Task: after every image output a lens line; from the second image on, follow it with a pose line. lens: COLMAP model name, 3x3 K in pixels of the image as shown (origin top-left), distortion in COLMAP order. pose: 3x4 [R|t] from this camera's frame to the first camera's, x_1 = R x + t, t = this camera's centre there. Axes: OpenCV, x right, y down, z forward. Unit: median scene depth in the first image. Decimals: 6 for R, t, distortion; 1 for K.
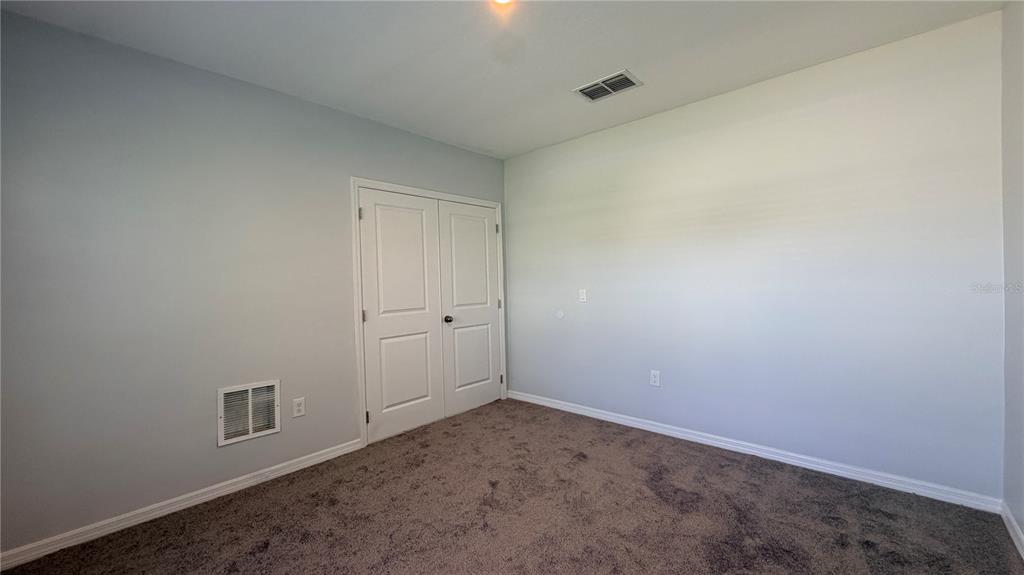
lens RADIAL K [[407.5, 0, 508.8], [0, 407.5, 285.9], [0, 0, 1]] dist [0.000356, 0.000115]
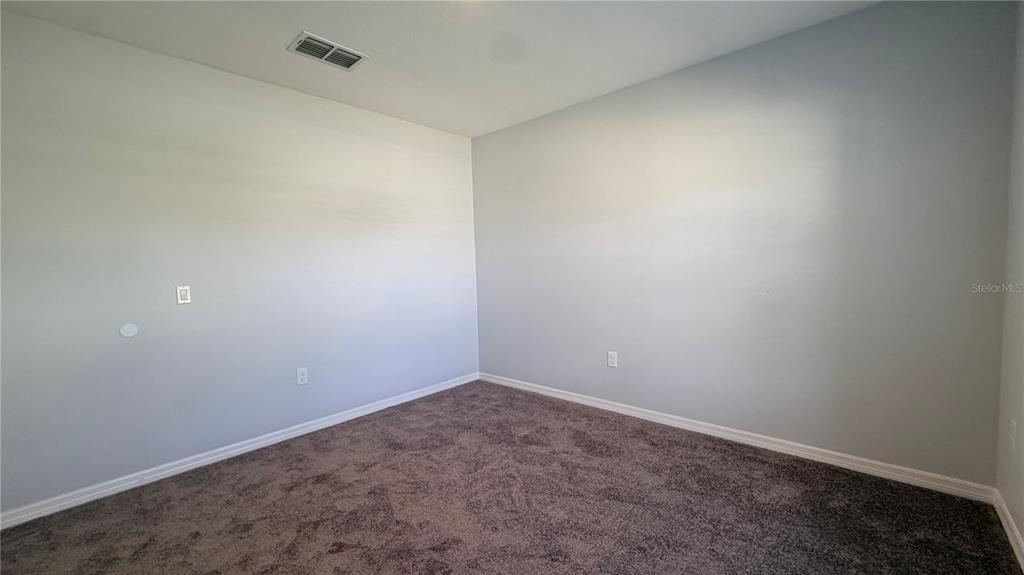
lens RADIAL K [[407.5, 0, 515.8], [0, 407.5, 290.7], [0, 0, 1]] dist [0.000356, 0.000115]
pose [[-0.015976, -0.050839, 0.998579, -0.666354], [0.031476, 0.998186, 0.051323, -0.002422], [-0.999377, 0.032251, -0.014347, 0.607933]]
